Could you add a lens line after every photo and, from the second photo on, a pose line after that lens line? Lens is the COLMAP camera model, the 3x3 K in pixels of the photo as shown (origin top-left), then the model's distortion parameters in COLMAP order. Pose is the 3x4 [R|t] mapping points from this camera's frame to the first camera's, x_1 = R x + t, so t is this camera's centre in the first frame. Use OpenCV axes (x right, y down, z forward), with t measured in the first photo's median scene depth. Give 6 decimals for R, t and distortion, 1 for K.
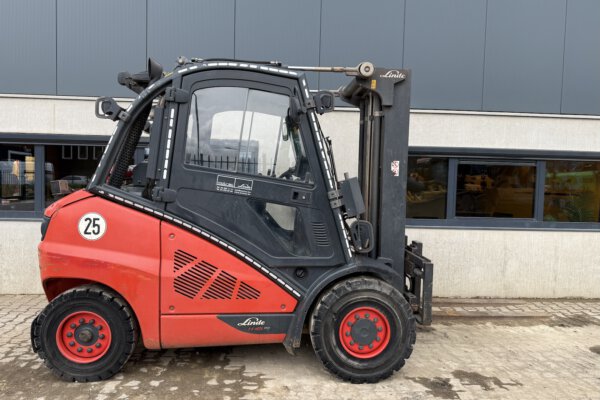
lens RADIAL K [[419.7, 0, 298.2], [0, 419.7, 202.5], [0, 0, 1]] dist [0.114424, -0.189786]
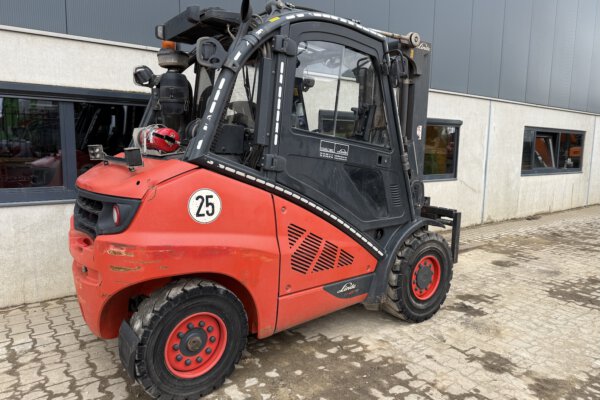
lens RADIAL K [[419.7, 0, 298.2], [0, 419.7, 202.5], [0, 0, 1]] dist [0.114424, -0.189786]
pose [[0.840035, -0.083898, 0.536005, -0.735798], [0.036412, 0.994461, 0.098593, -0.021178], [-0.541308, -0.063304, 0.838438, 0.240955]]
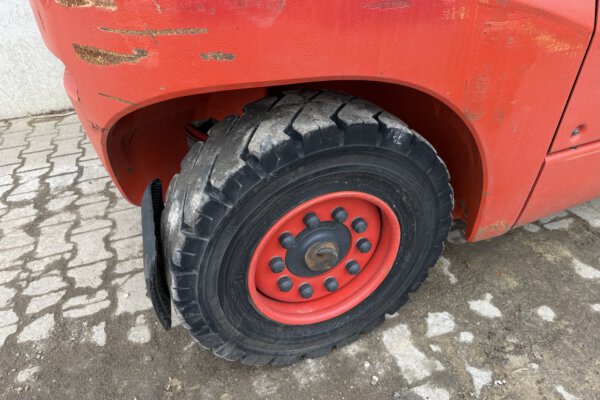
lens RADIAL K [[419.7, 0, 298.2], [0, 419.7, 202.5], [0, 0, 1]] dist [0.114424, -0.189786]
pose [[0.960052, -0.200541, 0.195151, -0.566699], [0.071514, 0.850091, 0.521758, 0.107820], [-0.270530, -0.486959, 0.830473, 0.751006]]
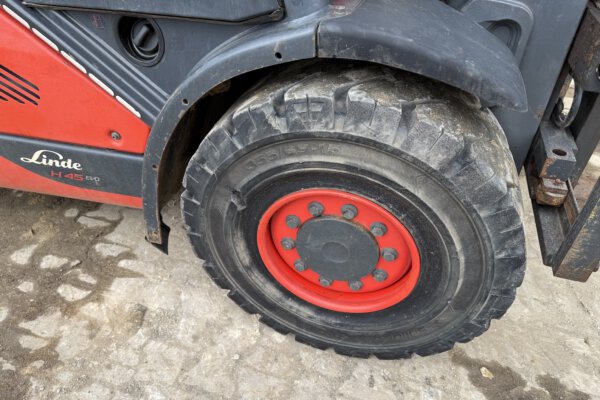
lens RADIAL K [[419.7, 0, 298.2], [0, 419.7, 202.5], [0, 0, 1]] dist [0.114424, -0.189786]
pose [[0.935162, 0.210613, -0.284805, 0.214014], [-0.009407, 0.818517, 0.574406, 0.096136], [0.354095, -0.534483, 0.767427, 0.778578]]
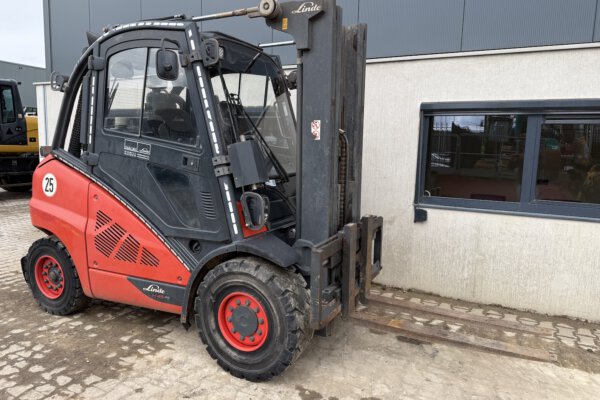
lens RADIAL K [[419.7, 0, 298.2], [0, 419.7, 202.5], [0, 0, 1]] dist [0.114424, -0.189786]
pose [[0.858827, 0.062471, -0.508442, 0.682497], [-0.030661, 0.997025, 0.070711, 0.000254], [0.511347, -0.045139, 0.858188, 0.331416]]
